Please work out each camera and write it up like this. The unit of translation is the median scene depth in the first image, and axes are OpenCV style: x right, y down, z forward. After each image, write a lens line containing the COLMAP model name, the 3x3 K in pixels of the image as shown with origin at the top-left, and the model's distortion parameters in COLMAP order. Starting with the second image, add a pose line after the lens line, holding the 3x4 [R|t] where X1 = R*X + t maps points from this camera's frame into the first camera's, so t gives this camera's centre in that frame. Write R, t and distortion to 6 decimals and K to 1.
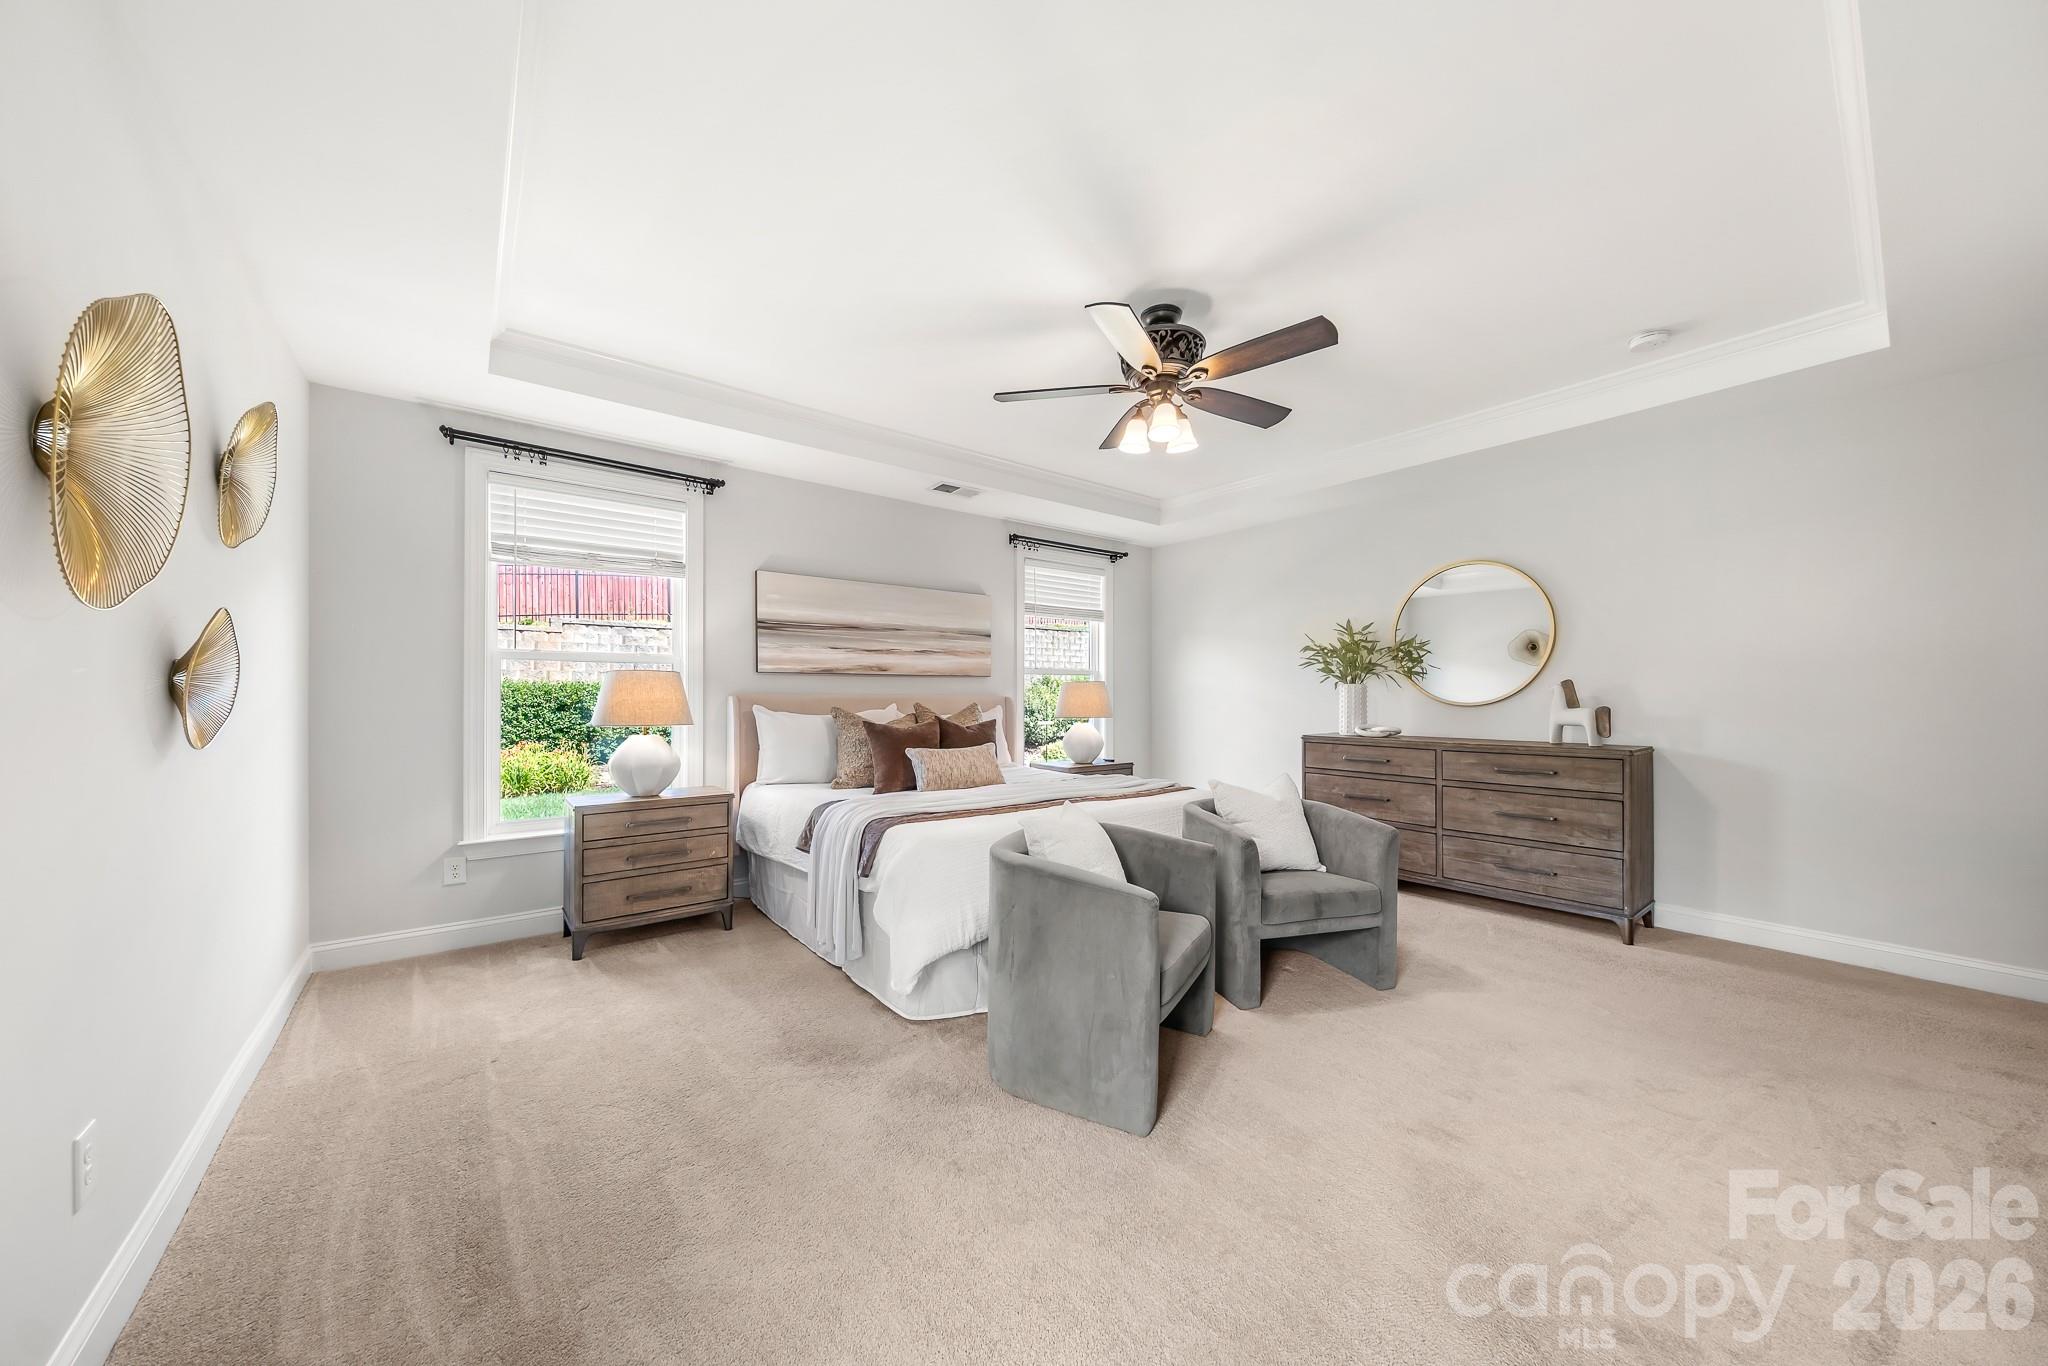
lens RADIAL K [[710.0, 0, 1023.3], [0, 710.0, 696.0], [0, 0, 1]] dist [0.005058, -0.000750]
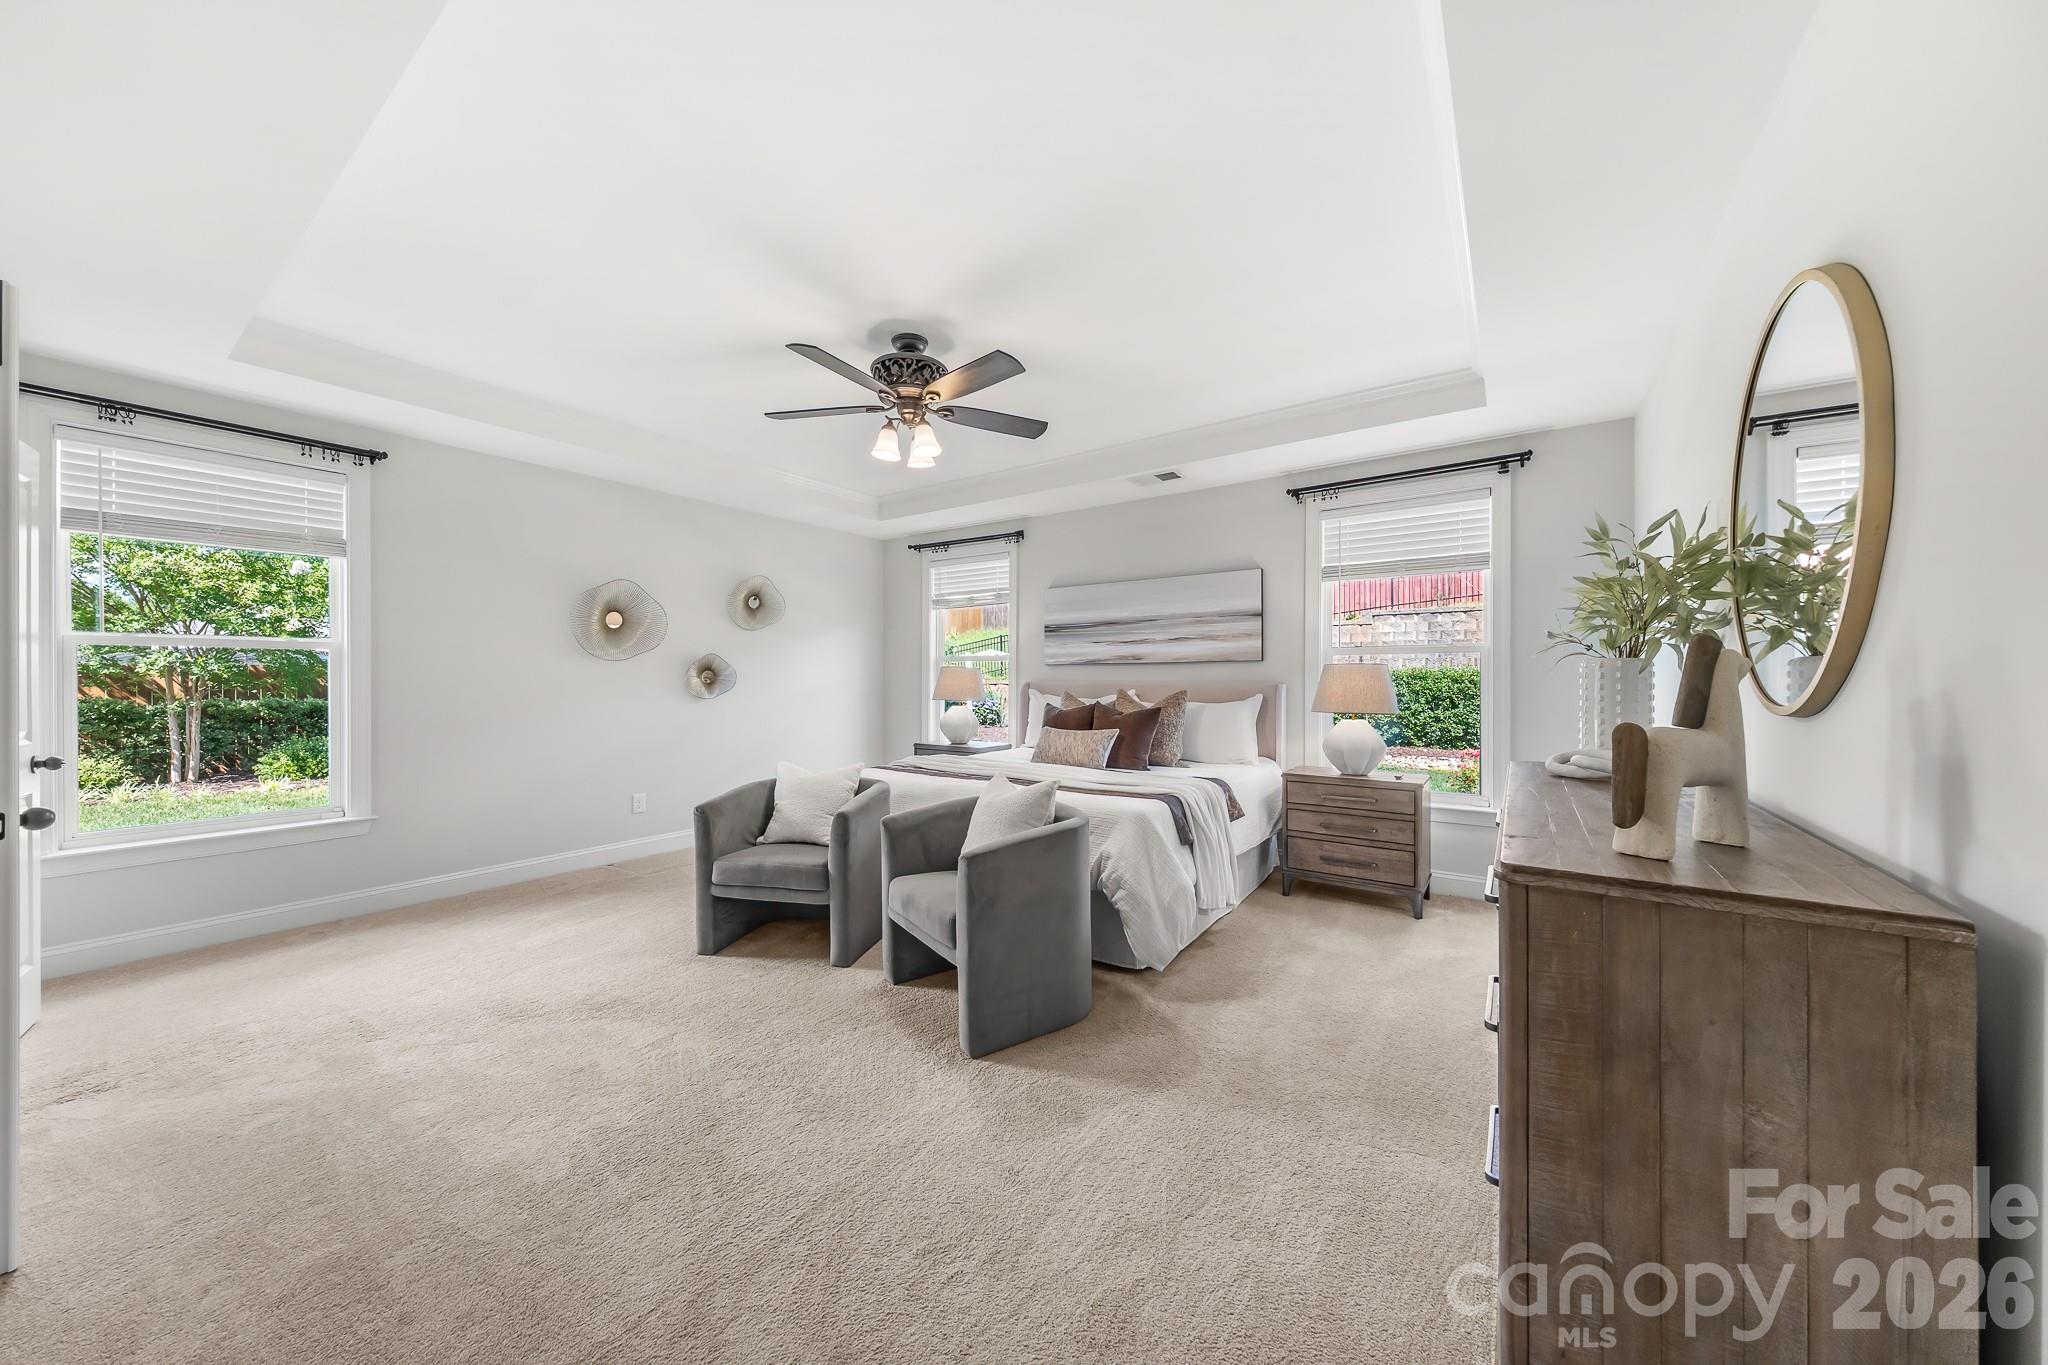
lens RADIAL K [[710.0, 0, 1014.2], [0, 710.0, 682.8], [0, 0, 1]] dist [0.005058, -0.000750]
pose [[0.271032, 0.000591, -0.962570, 0.847655], [0.001594, 0.999998, 0.001063, -0.001629], [0.962569, -0.001823, 0.271031, 0.549995]]
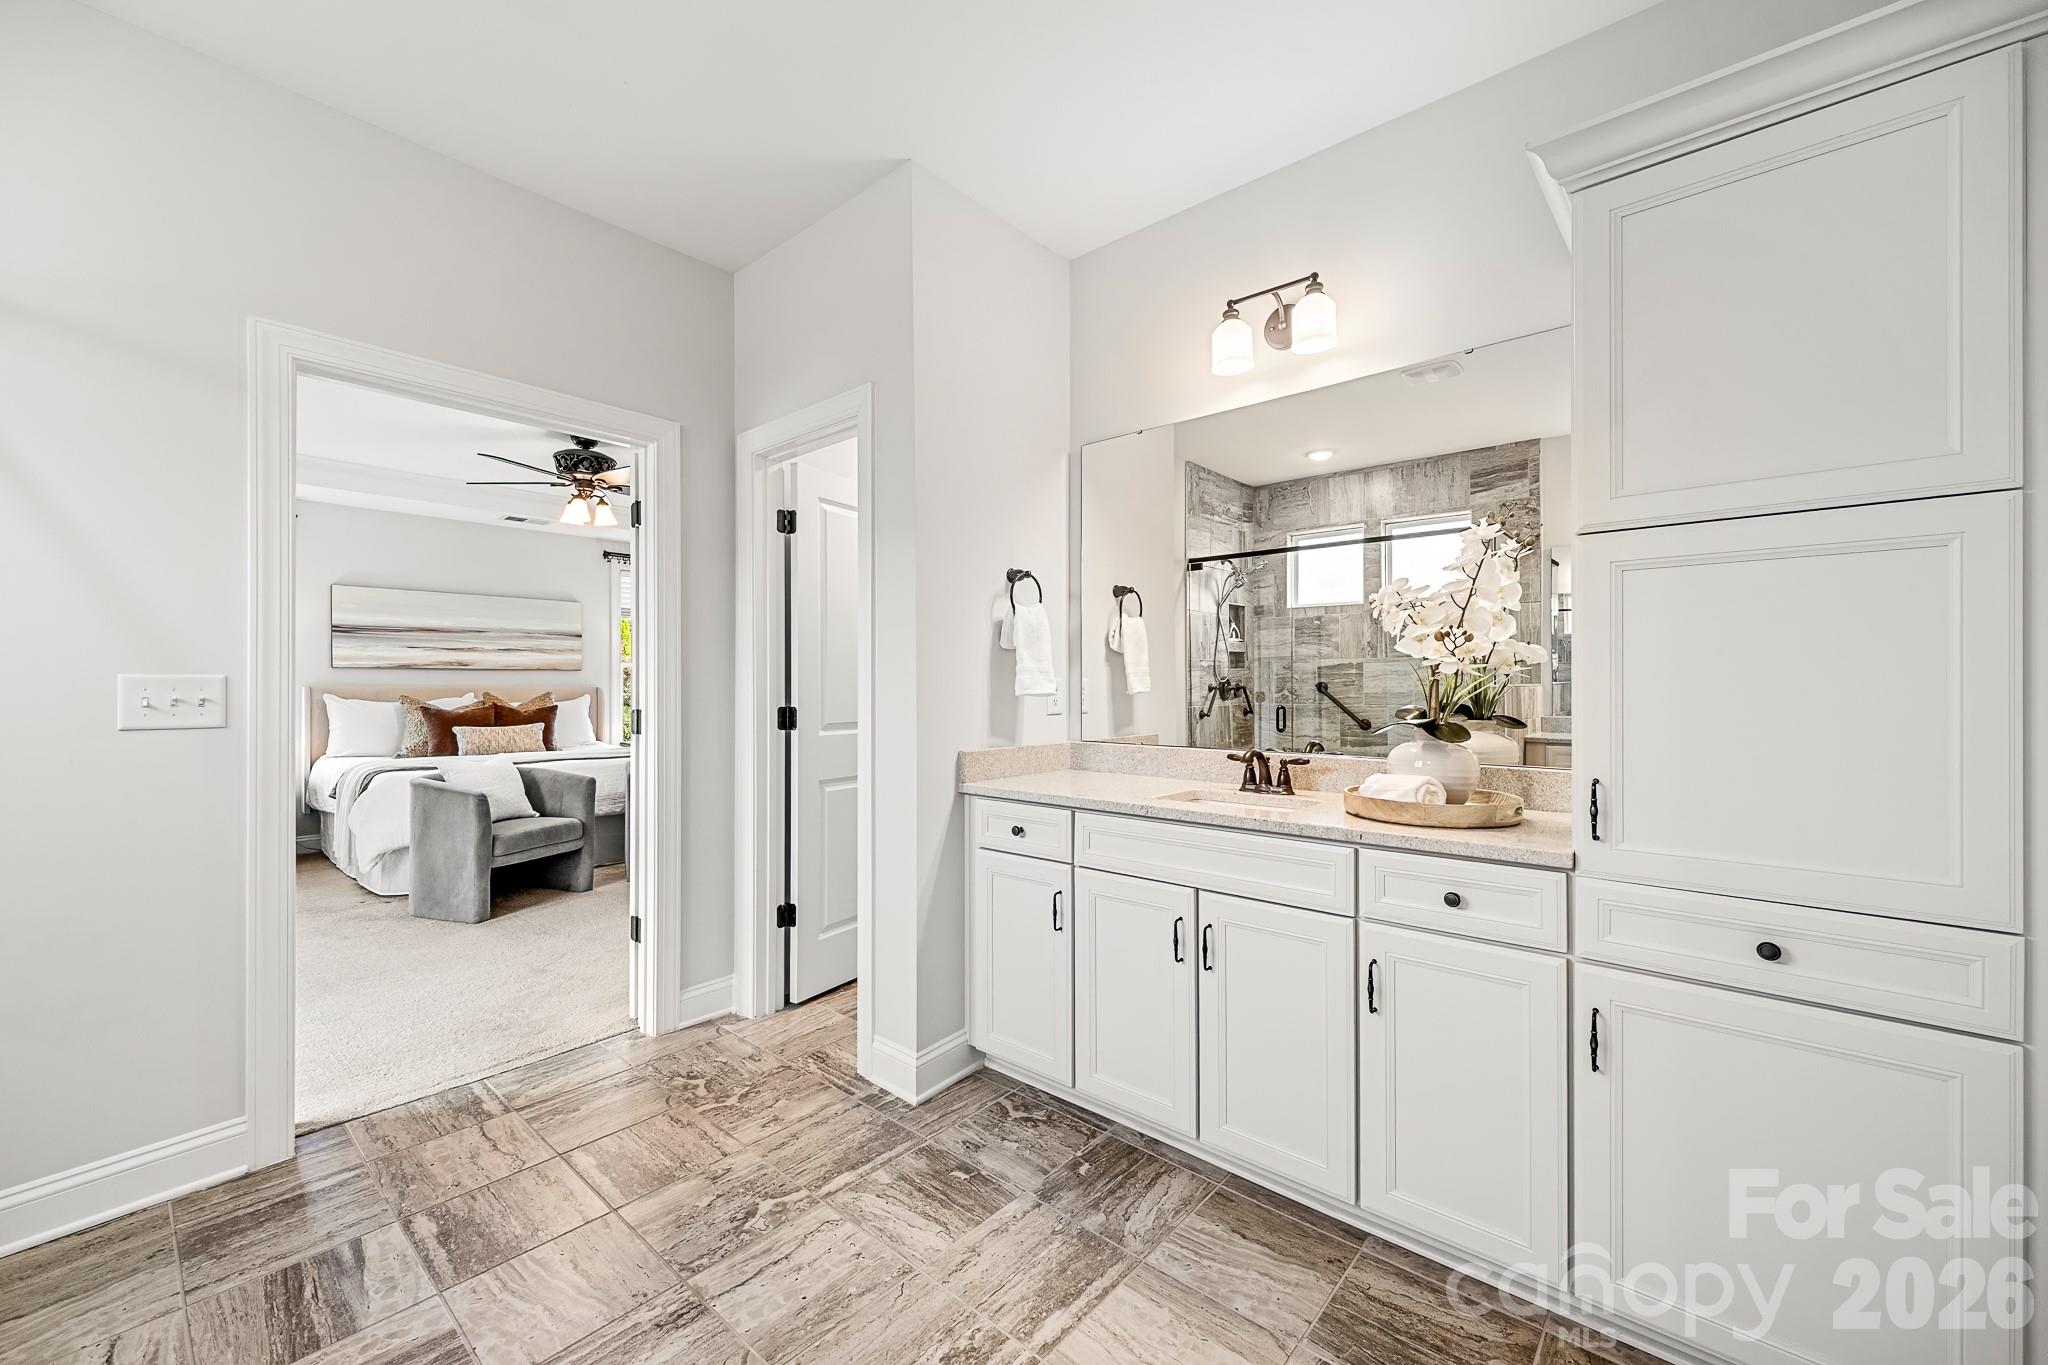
lens RADIAL K [[815.9, 0, 1041.4], [0, 815.9, 683.7], [0, 0, 1]] dist [0.004033, -0.001130]
pose [[0.980366, -0.003577, 0.197153, 0.524413], [0.003681, 0.999993, -0.000162, -0.000646], [-0.197151, 0.000884, 0.980373, -0.600834]]
